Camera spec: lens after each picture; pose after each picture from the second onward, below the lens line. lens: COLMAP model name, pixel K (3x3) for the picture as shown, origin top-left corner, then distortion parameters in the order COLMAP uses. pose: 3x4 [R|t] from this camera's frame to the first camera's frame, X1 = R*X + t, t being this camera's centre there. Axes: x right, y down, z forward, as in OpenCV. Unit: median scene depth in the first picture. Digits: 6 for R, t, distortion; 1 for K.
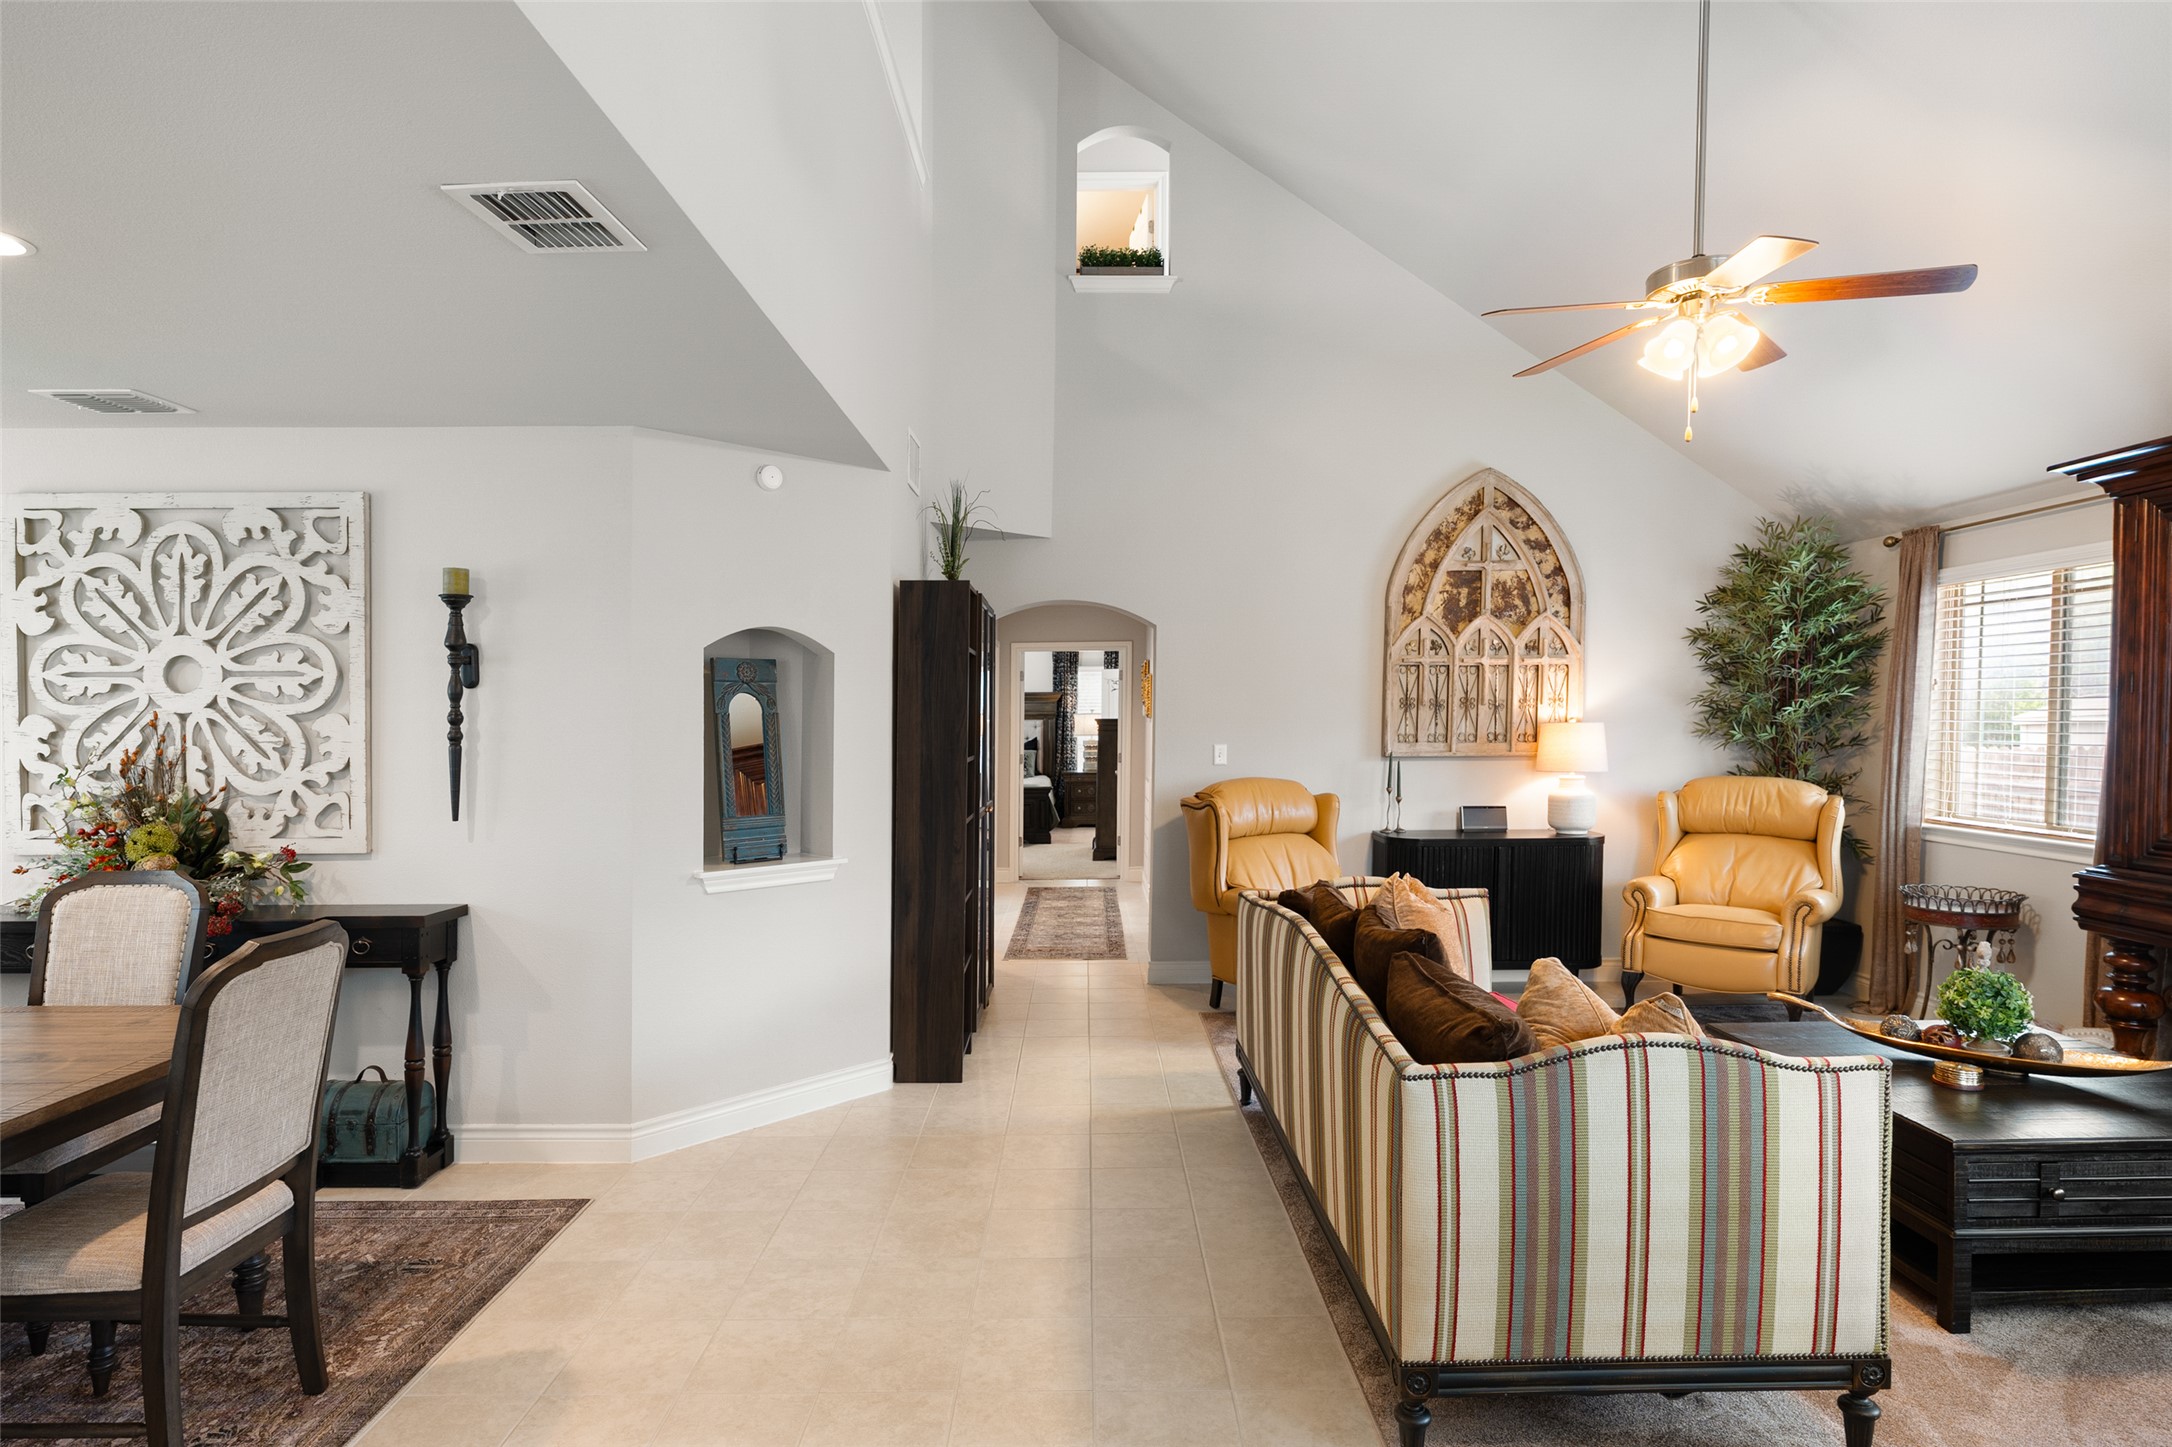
lens RADIAL K [[1135.3, 0, 1079.8], [0, 1135.3, 725.7], [0, 0, 1]] dist [0.004782, -0.001000]
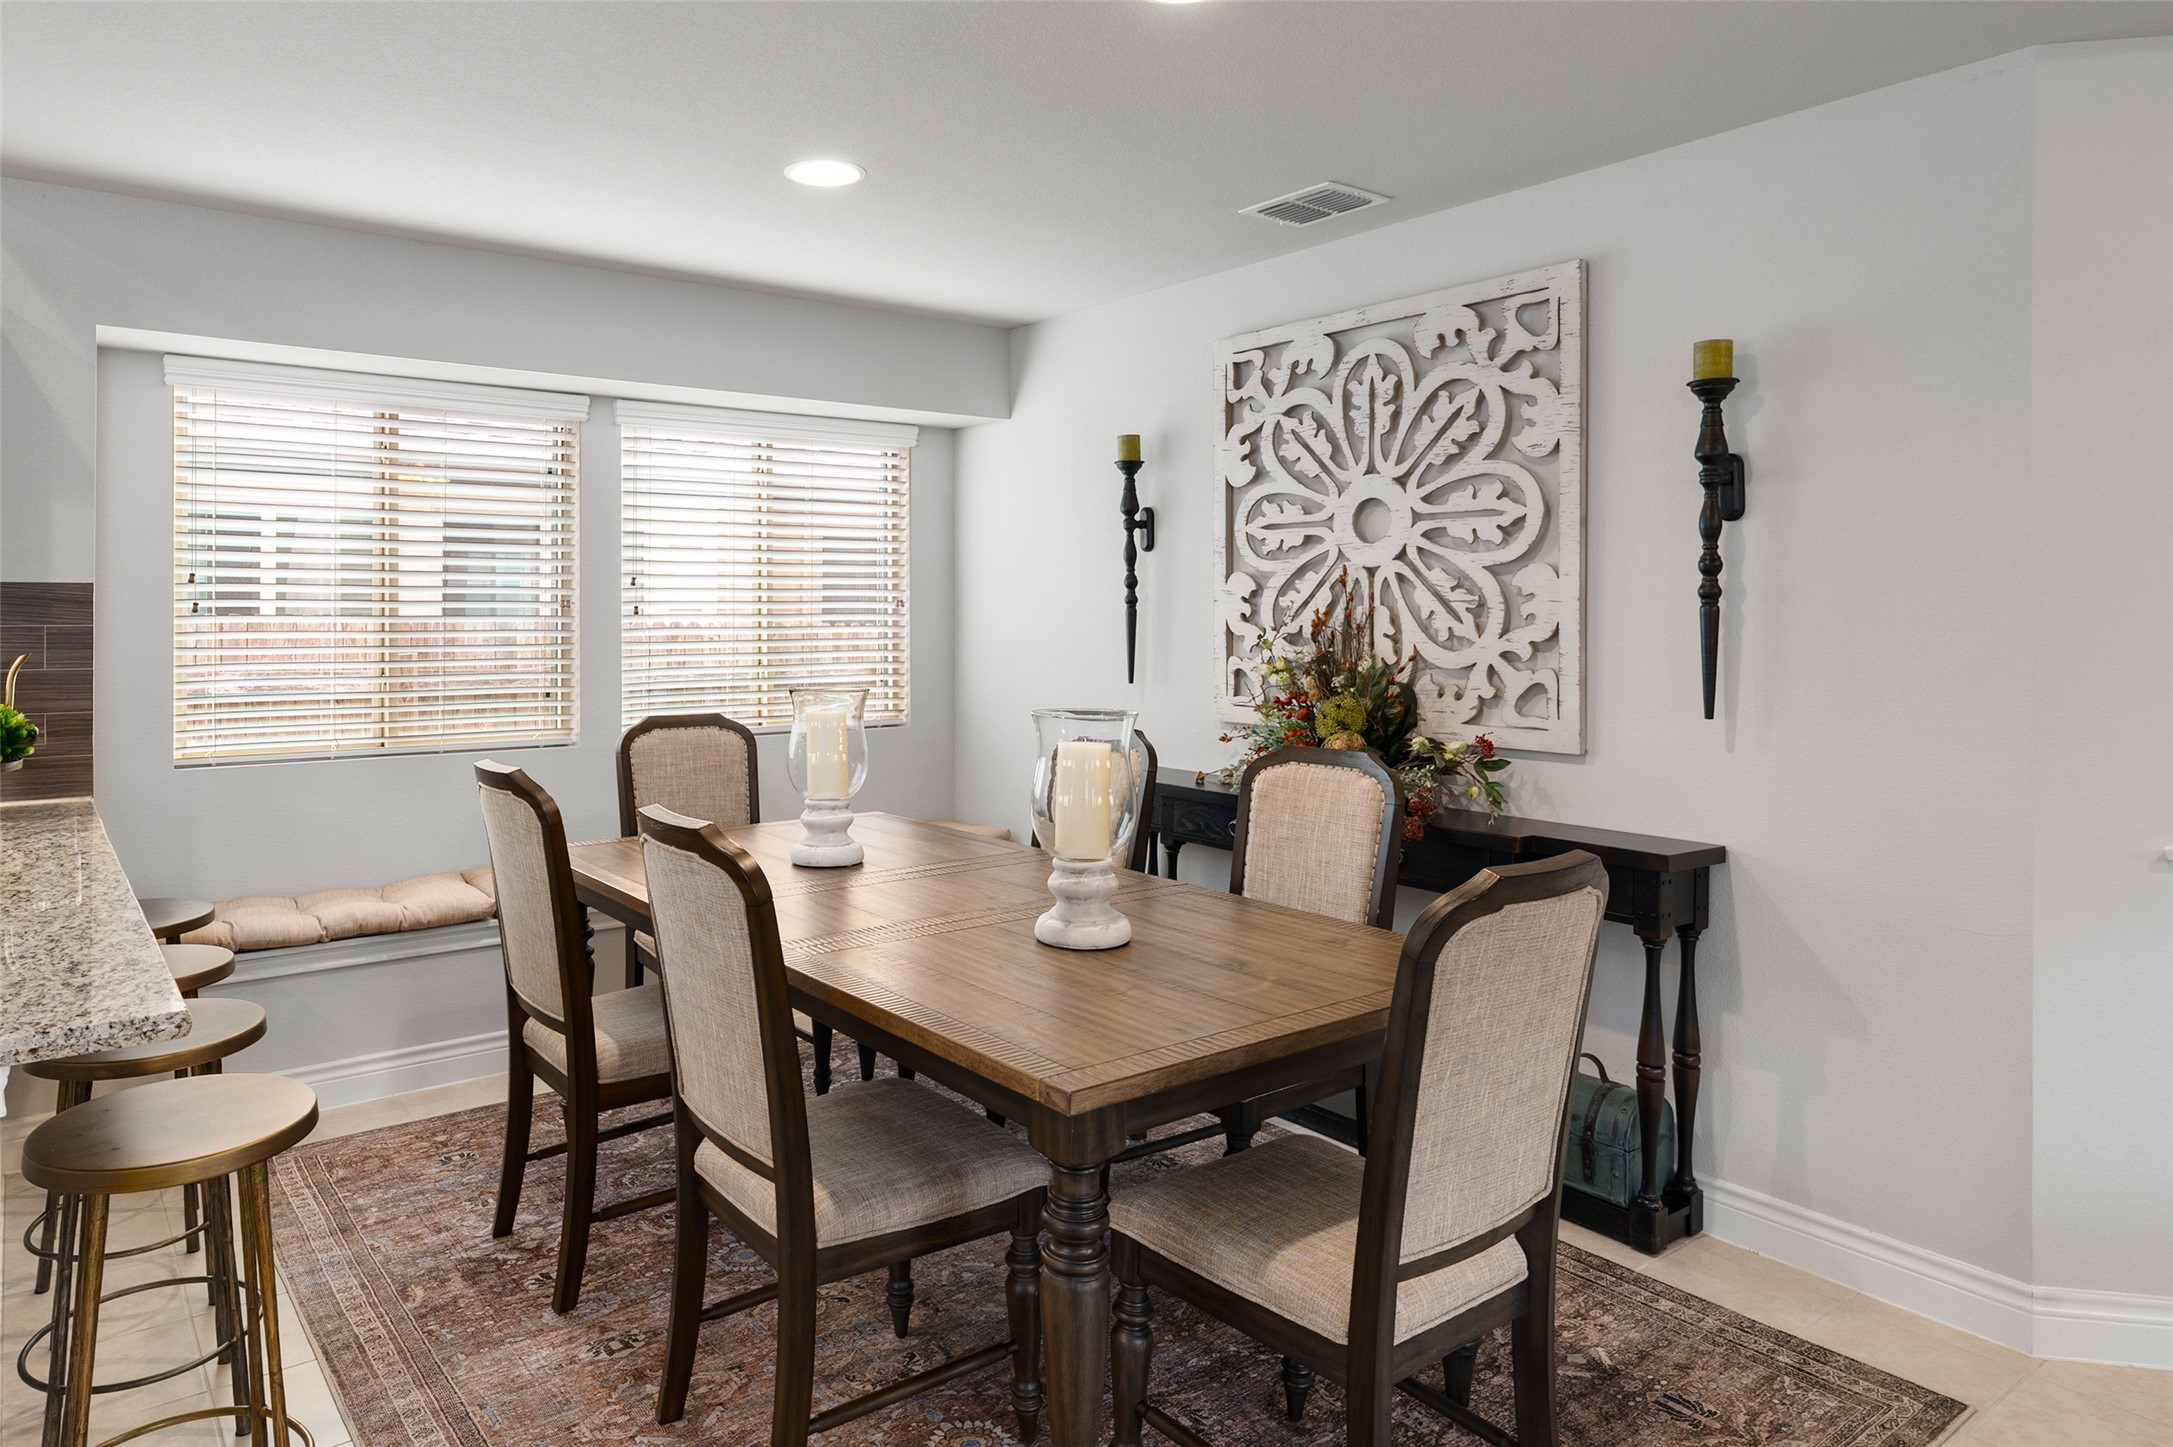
lens RADIAL K [[1314.3, 0, 973.5], [0, 1314.3, 596.7], [0, 0, 1]] dist [0.002330, 0.000165]
pose [[0.590173, -0.002894, -0.807272, -0.178764], [-0.015330, 0.999773, -0.014792, 0.029889], [0.807131, 0.021106, 0.589995, 0.192080]]
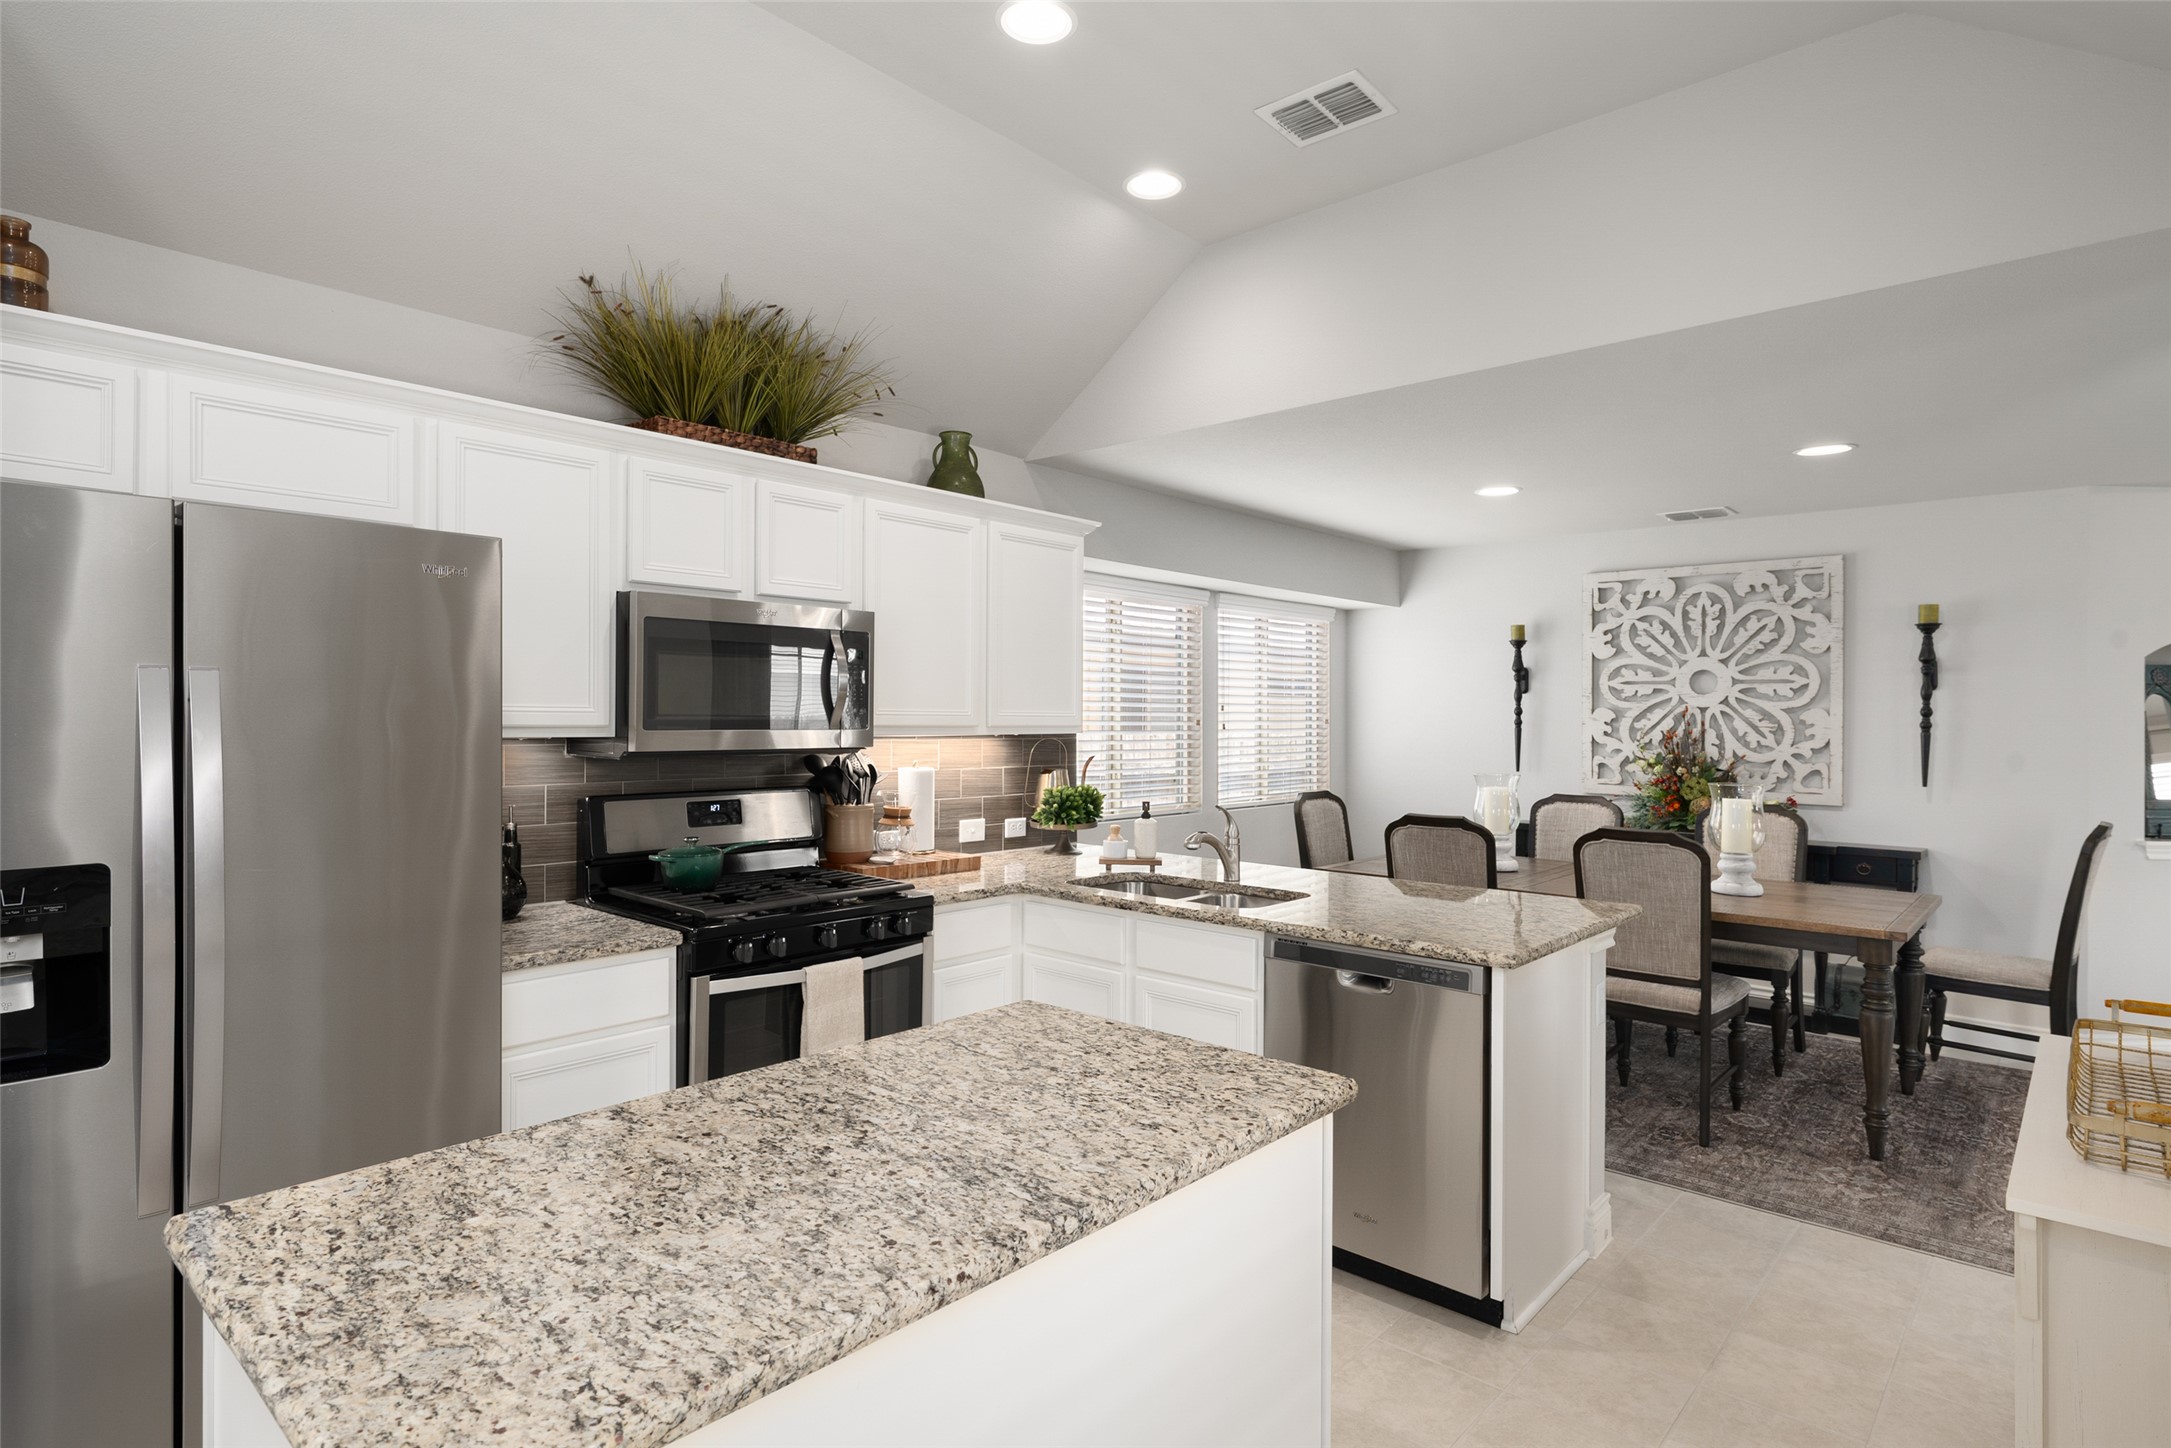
lens RADIAL K [[1143.6, 0, 1074.6], [0, 1143.6, 712.6], [0, 0, 1]] dist [0.001913, 0.002102]
pose [[0.747503, 0.009801, -0.664186, -0.393683], [-0.020791, 0.999746, -0.008647, 0.027366], [0.663933, 0.020273, 0.747517, -0.727702]]
